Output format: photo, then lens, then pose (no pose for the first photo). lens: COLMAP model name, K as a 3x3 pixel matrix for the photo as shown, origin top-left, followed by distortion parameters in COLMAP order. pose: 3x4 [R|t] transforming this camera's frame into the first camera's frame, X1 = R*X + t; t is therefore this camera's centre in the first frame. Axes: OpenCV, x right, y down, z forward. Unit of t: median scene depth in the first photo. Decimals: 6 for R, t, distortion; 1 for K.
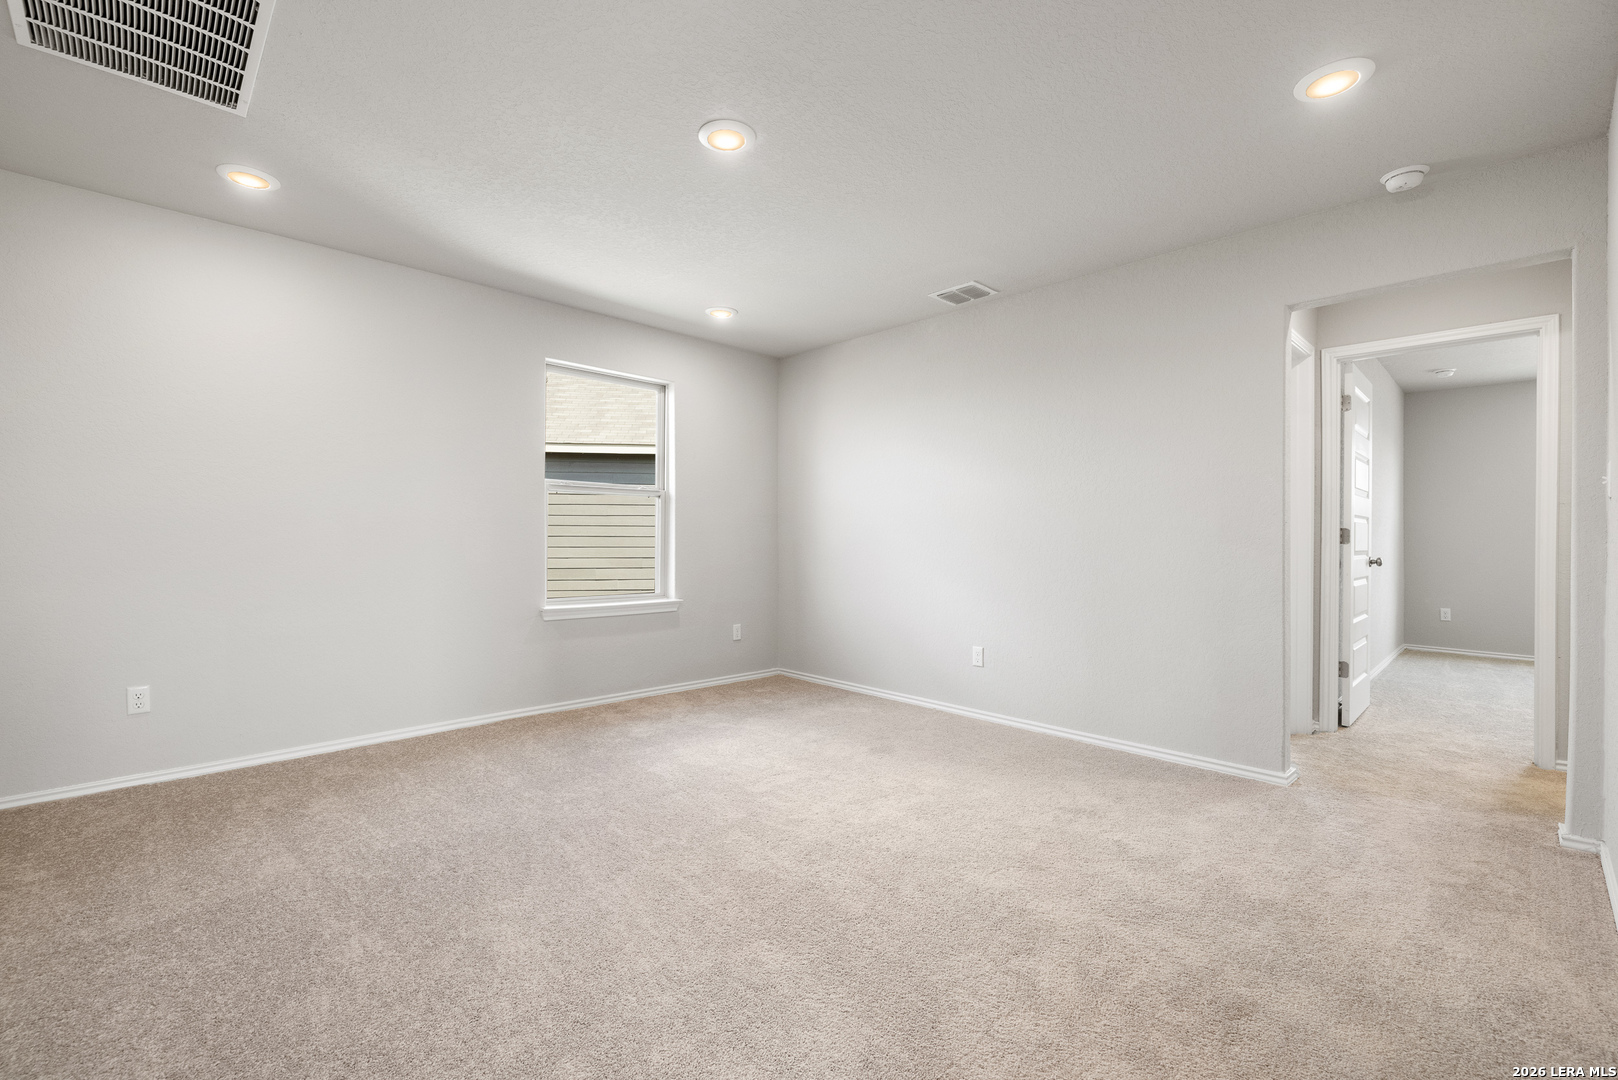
lens RADIAL K [[691.5, 0, 815.1], [0, 691.5, 544.6], [0, 0, 1]] dist [-0.010190, -0.000049]
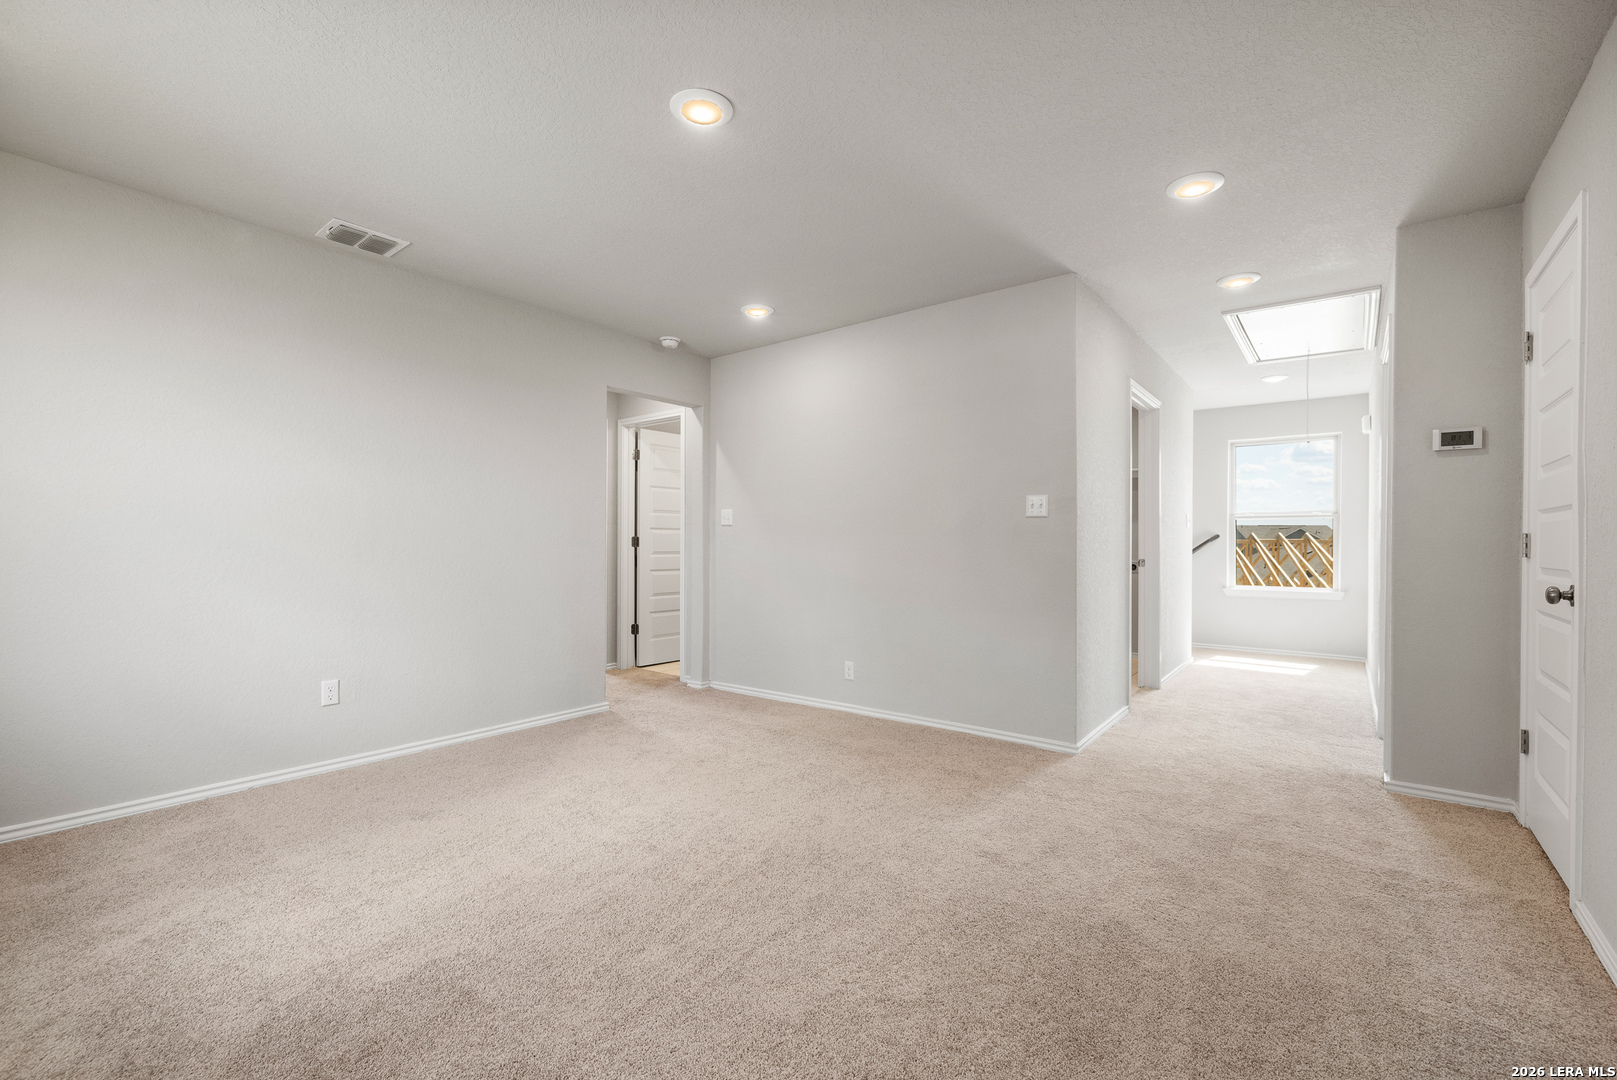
lens RADIAL K [[691.0, 0, 811.3], [0, 691.0, 543.4], [0, 0, 1]] dist [-0.010190, -0.000049]
pose [[-0.152461, -0.006929, 0.988285, -0.779693], [0.003964, 0.999963, 0.007622, -0.015709], [-0.988301, 0.005080, -0.152428, 0.721509]]
